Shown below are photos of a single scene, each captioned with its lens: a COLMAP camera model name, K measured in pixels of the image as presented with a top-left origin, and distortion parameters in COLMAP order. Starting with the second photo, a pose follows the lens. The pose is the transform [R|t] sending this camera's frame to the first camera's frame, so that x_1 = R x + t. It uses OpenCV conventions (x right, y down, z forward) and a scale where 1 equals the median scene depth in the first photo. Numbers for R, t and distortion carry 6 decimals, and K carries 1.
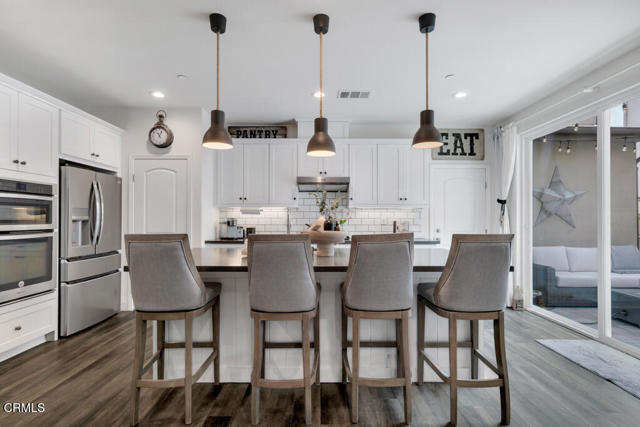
lens RADIAL K [[314.9, 0, 310.6], [0, 314.9, 215.9], [0, 0, 1]] dist [0.011744, 0.000276]
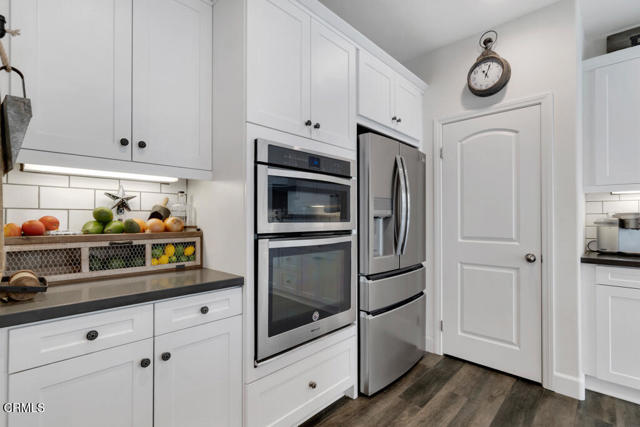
lens RADIAL K [[297.7, 0, 319.9], [0, 297.7, 216.5], [0, 0, 1]] dist [-0.014634, -0.000032]
pose [[0.738246, -0.005974, -0.674505, -0.396498], [0.006866, 0.999976, -0.001341, 0.012882], [0.674497, -0.003641, 0.738269, 0.449656]]
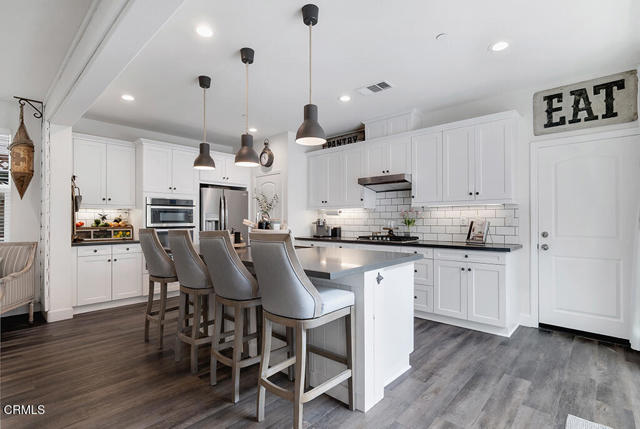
lens RADIAL K [[306.2, 0, 318.6], [0, 306.2, 220.5], [0, 0, 1]] dist [0.000616, 0.000397]
pose [[0.747624, -0.004005, -0.664110, 0.654361], [0.009858, 0.999939, 0.005067, 0.008450], [0.664049, -0.010335, 0.747617, 0.204901]]
